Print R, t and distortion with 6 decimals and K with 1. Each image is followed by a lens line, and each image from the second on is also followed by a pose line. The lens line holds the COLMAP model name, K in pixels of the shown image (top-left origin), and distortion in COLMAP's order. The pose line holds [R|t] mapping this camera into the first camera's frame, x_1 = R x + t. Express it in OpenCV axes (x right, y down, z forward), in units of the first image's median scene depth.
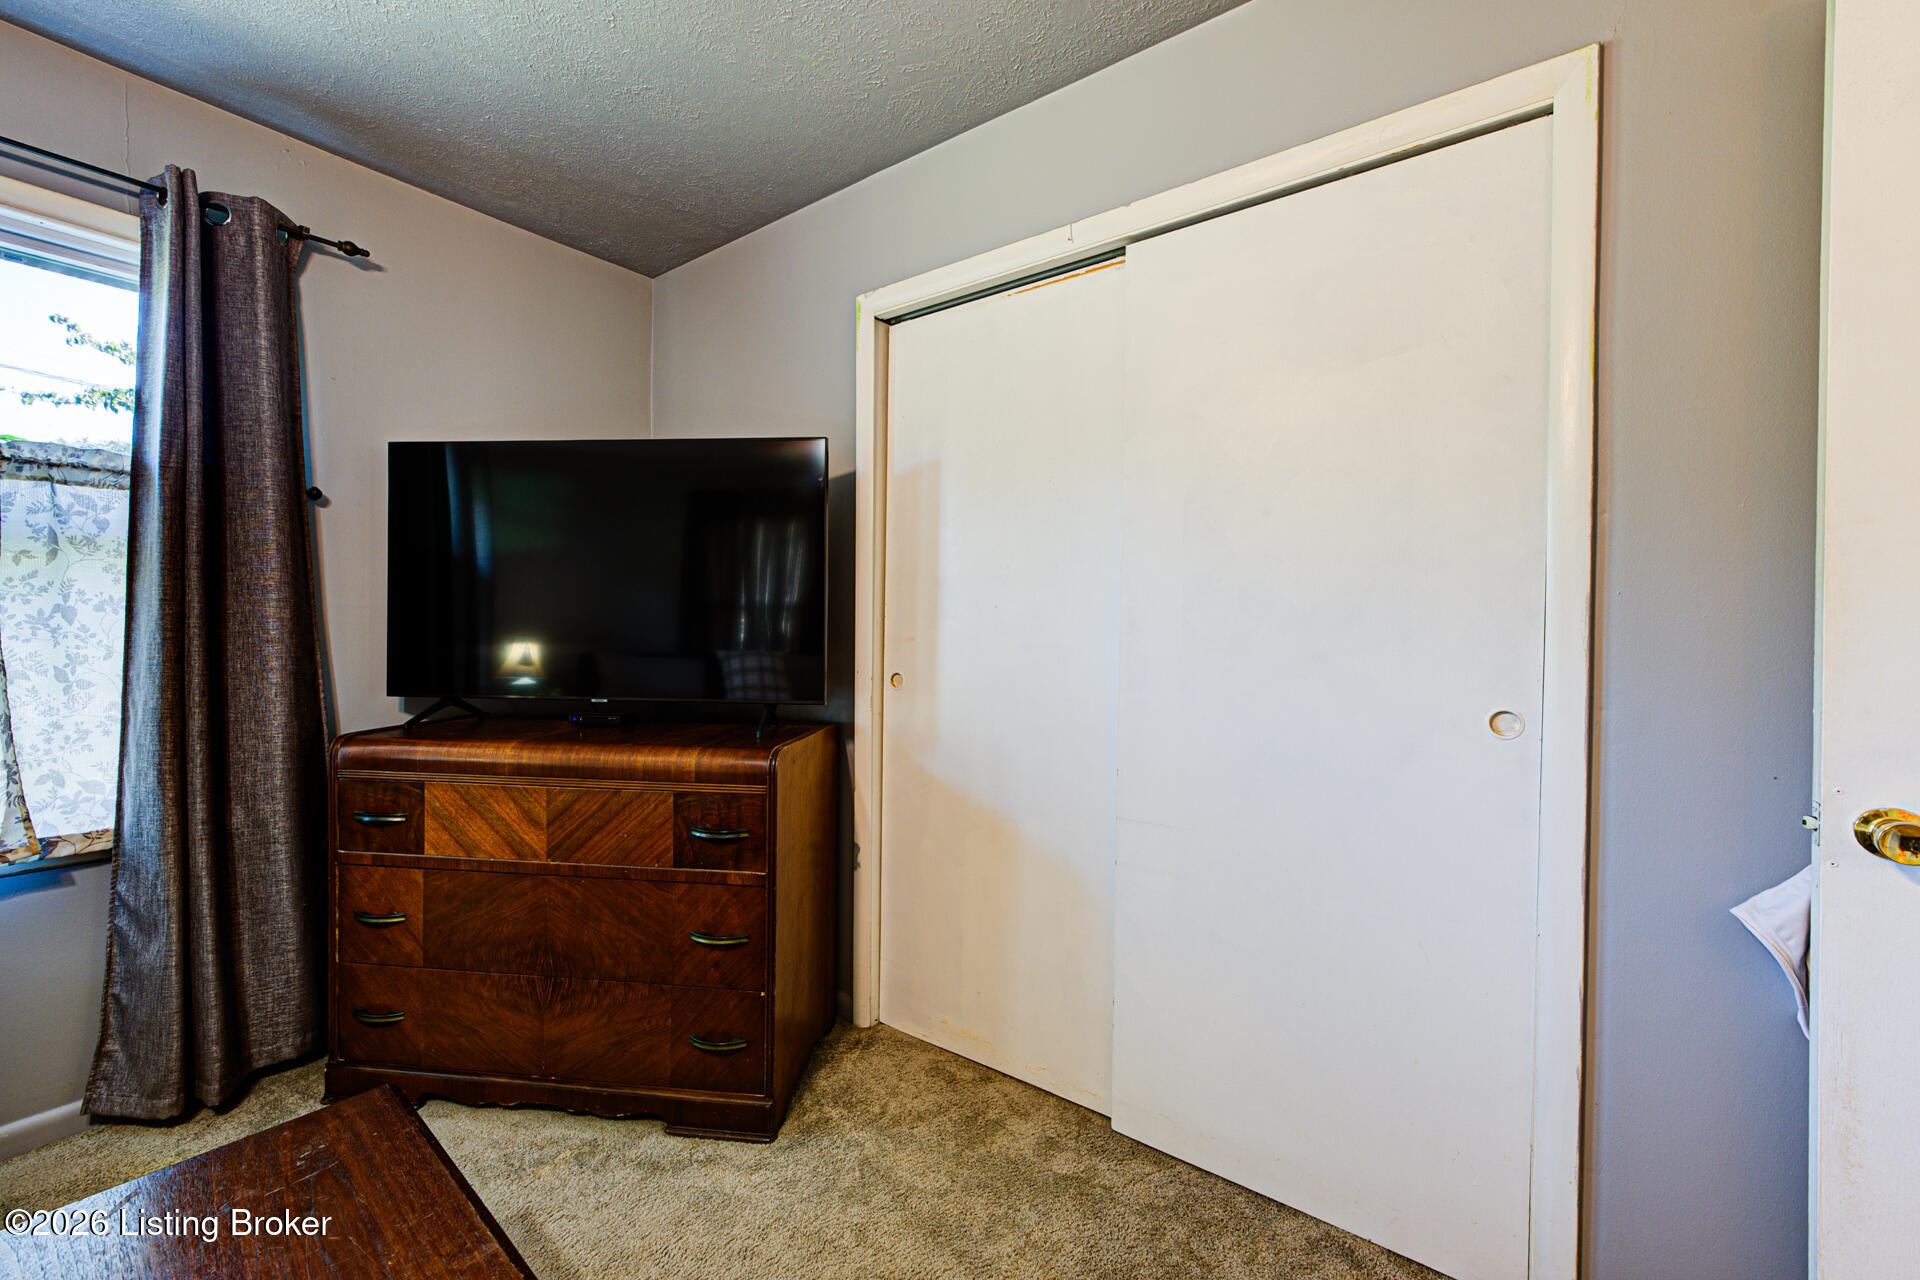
lens RADIAL K [[754.1, 0, 960.0], [0, 754.1, 640.0], [0, 0, 1]] dist [-0.001459, 0.000771]
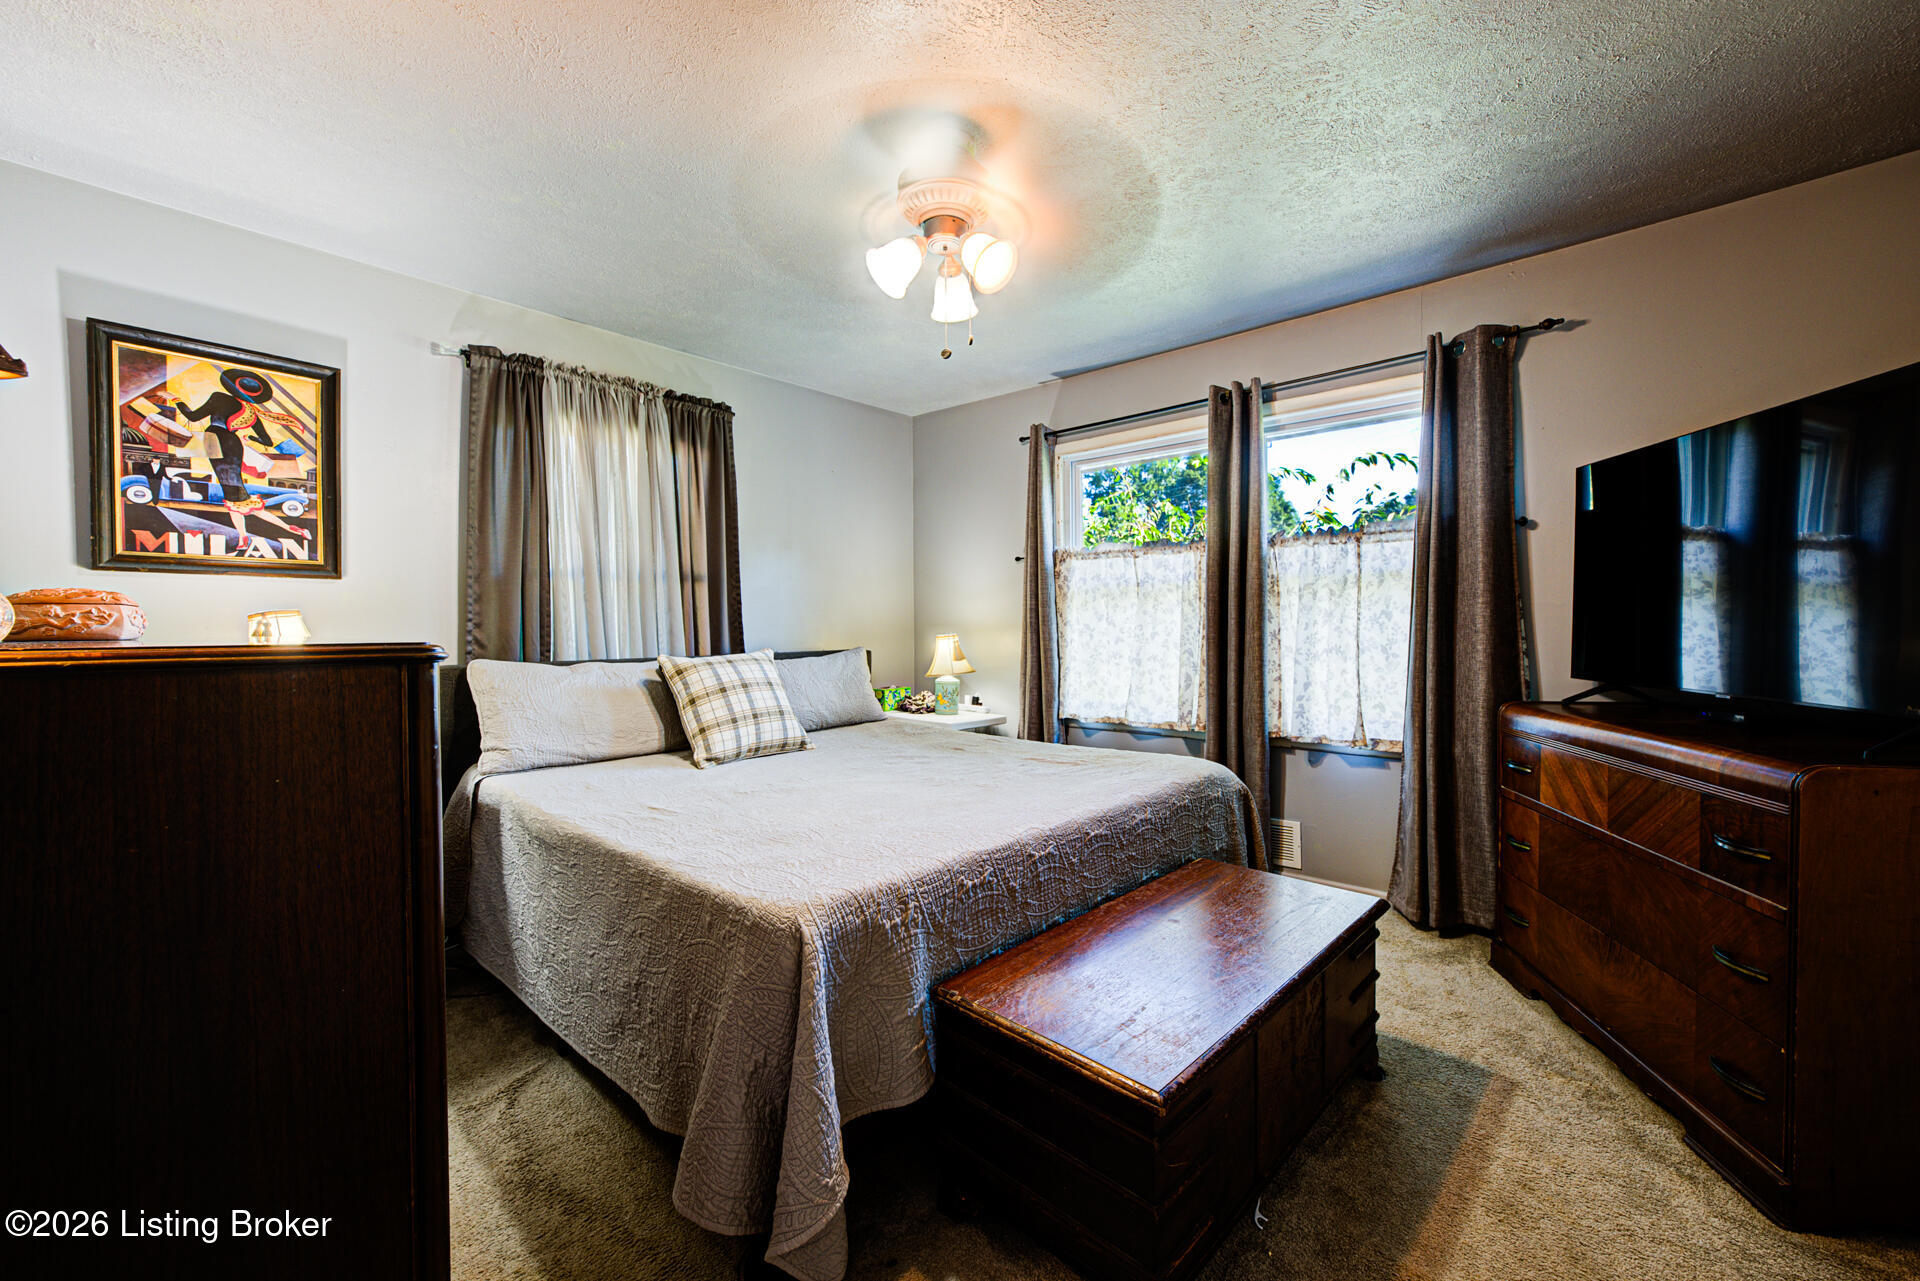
lens RADIAL K [[754.1, 0, 960.0], [0, 754.1, 640.5], [0, 0, 1]] dist [-0.001459, 0.000771]
pose [[-0.085616, 0.016063, -0.996199, 0.645707], [-0.009402, 0.999812, 0.016929, 0.003517], [0.996284, 0.010816, -0.085449, 0.146091]]
